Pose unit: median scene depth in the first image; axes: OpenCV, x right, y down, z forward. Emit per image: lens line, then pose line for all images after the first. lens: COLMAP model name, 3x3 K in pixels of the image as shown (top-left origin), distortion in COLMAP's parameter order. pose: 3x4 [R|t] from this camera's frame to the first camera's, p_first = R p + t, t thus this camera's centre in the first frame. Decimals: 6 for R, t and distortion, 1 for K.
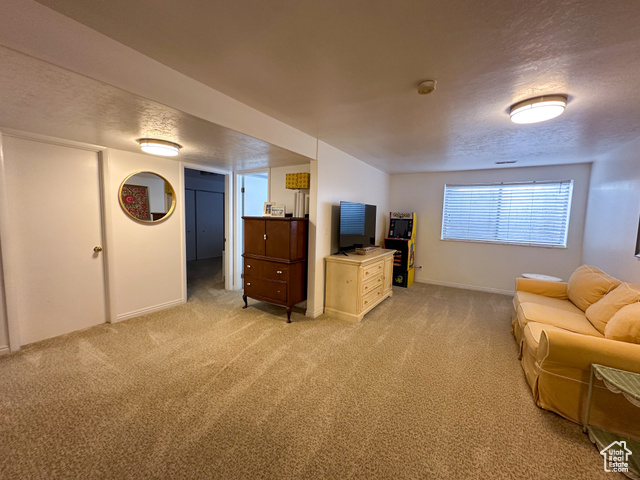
lens RADIAL K [[255.7, 0, 320.0], [0, 255.7, 240.0], [0, 0, 1]] dist [-0.000334, 0.000142]
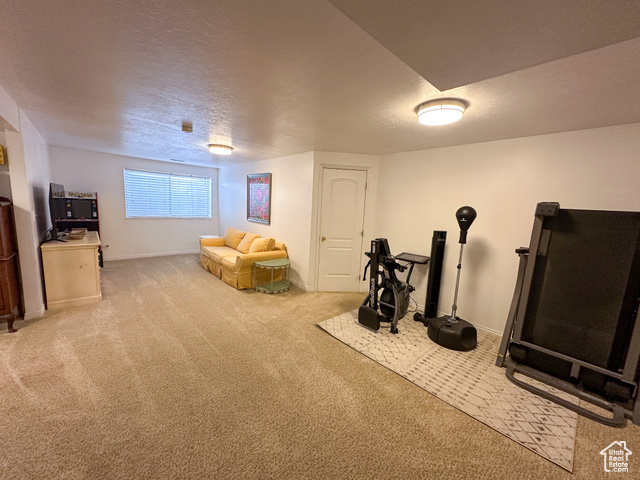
lens RADIAL K [[255.7, 0, 320.0], [0, 255.7, 240.0], [0, 0, 1]] dist [-0.000334, 0.000142]
pose [[0.265977, -0.147501, 0.952628, -0.542176], [0.046609, 0.989036, 0.140125, -0.033771], [-0.962852, 0.007131, 0.269936, -0.154921]]
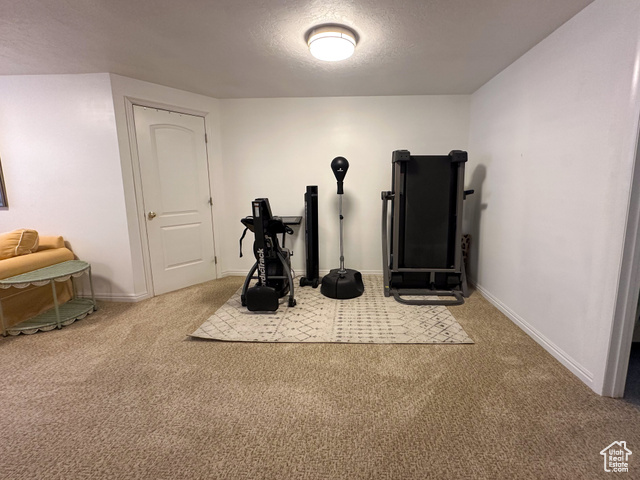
lens RADIAL K [[272.3, 0, 321.7], [0, 272.3, 228.5], [0, 0, 1]] dist [0.000793, 0.000213]
pose [[-0.507487, -0.144167, 0.849513, -0.390184], [0.072644, 0.975235, 0.208900, 0.027156], [-0.858592, 0.167726, -0.484446, 0.097829]]
